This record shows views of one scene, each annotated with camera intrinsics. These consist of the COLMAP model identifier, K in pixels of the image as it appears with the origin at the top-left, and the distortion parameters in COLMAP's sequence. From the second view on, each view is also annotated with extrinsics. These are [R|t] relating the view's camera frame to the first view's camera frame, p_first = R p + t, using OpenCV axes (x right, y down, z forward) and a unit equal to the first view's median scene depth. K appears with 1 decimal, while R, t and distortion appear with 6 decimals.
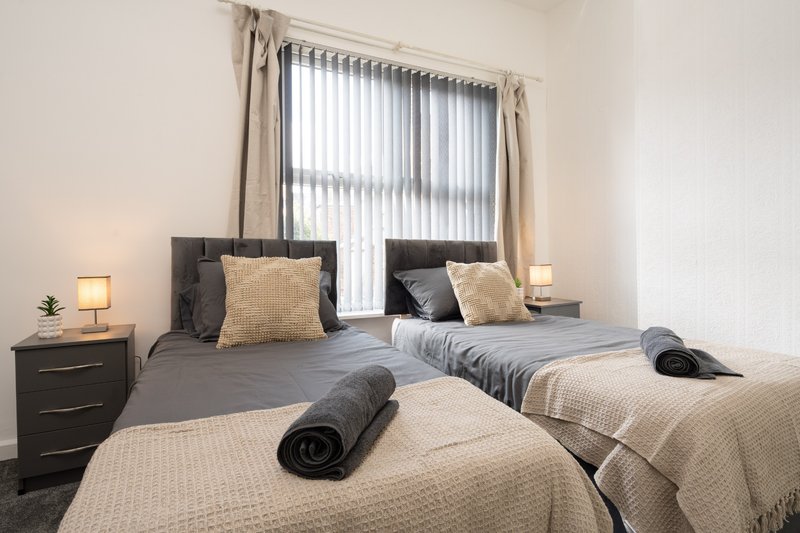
lens RADIAL K [[415.9, 0, 400.2], [0, 415.9, 265.6], [0, 0, 1]] dist [-0.000335, -0.001377]
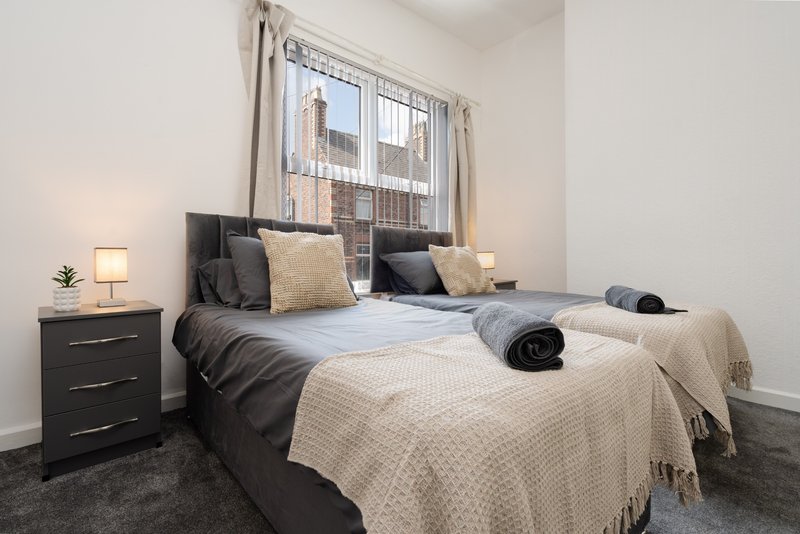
lens RADIAL K [[369.0, 0, 397.4], [0, 369.0, 267.7], [0, 0, 1]] dist [-0.007665, 0.002146]
pose [[0.963408, 0.000653, 0.268039, -0.339392], [-0.000326, 0.999999, -0.001265, 0.074121], [-0.268040, 0.001131, 0.963407, 0.014519]]
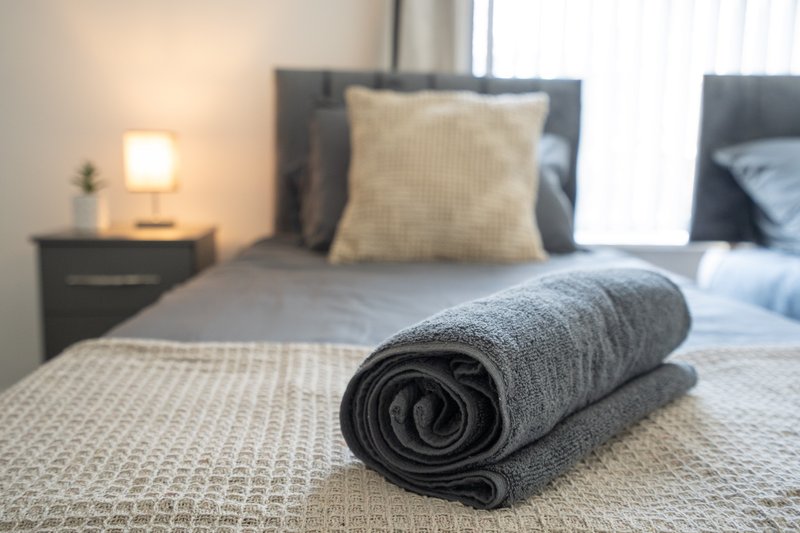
lens RADIAL K [[767.0, 0, 397.8], [0, 767.0, 261.2], [0, 0, 1]] dist [0.063475, 0.000000]
pose [[0.917728, 0.063683, -0.392071, 0.008474], [-0.027475, 0.994877, 0.097284, 0.090261], [0.396258, -0.078508, 0.914777, 0.143536]]
